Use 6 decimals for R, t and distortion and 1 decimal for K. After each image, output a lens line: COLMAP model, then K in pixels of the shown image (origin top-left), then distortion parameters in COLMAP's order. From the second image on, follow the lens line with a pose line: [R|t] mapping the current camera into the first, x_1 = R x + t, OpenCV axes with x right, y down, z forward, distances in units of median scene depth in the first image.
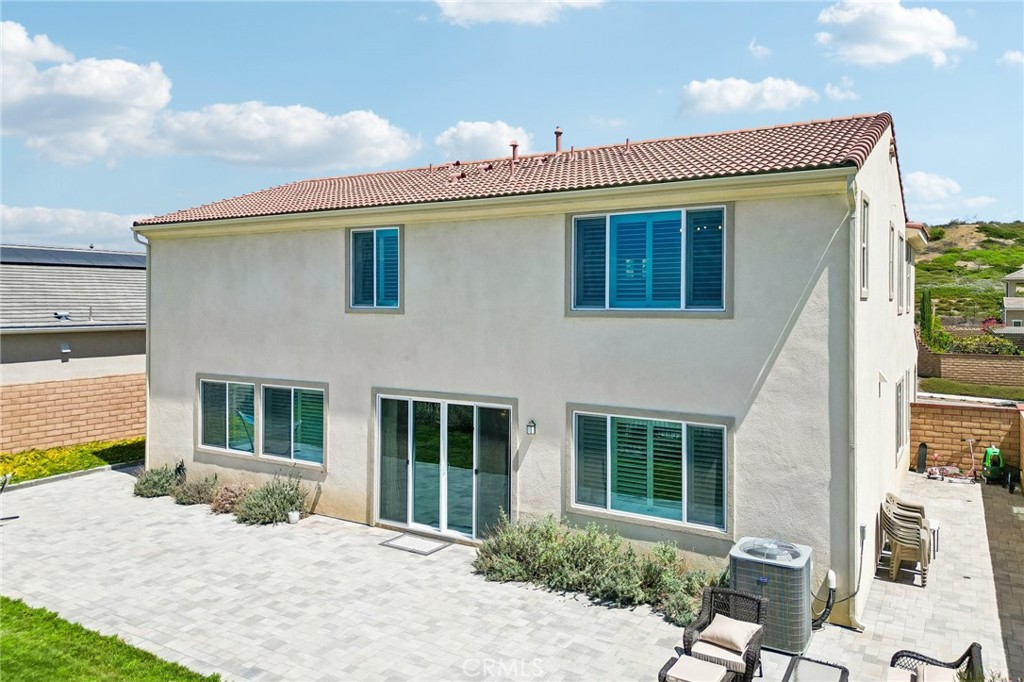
lens RADIAL K [[742.5, 0, 510.2], [0, 742.5, 298.1], [0, 0, 1]] dist [0.010823, -0.002525]
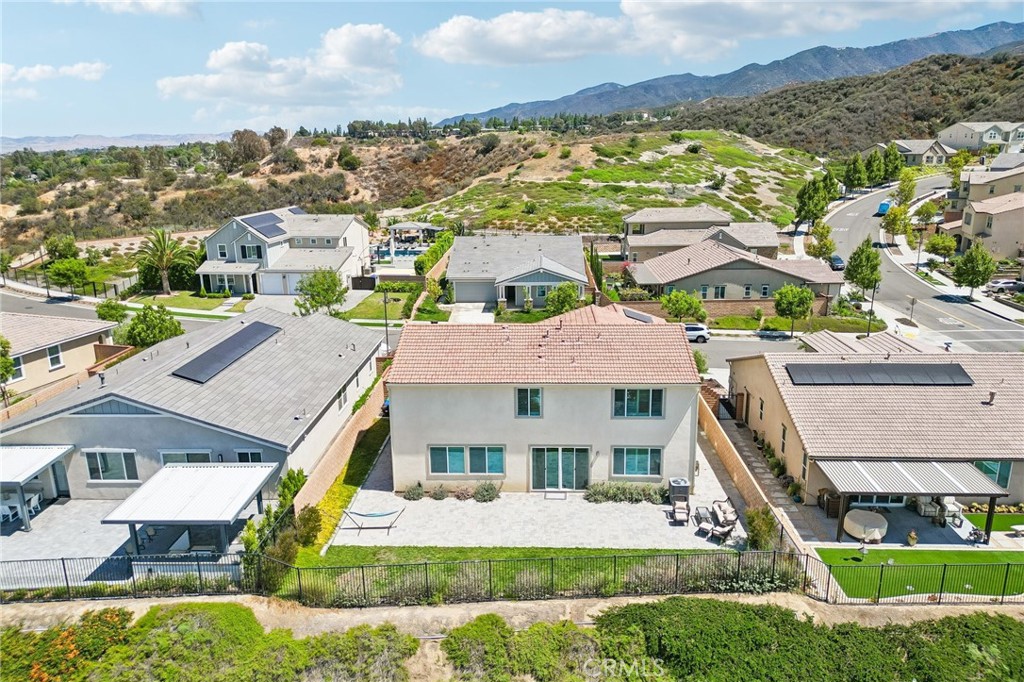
lens RADIAL K [[734.5, 0, 512.0], [0, 734.5, 341.0], [0, 0, 1]] dist [0.041248, -0.004058]
pose [[0.874383, -0.134988, 0.466083, -1.543550], [0.009557, 0.965131, 0.261594, -1.011884], [-0.485143, -0.224279, 0.845184, -1.217668]]
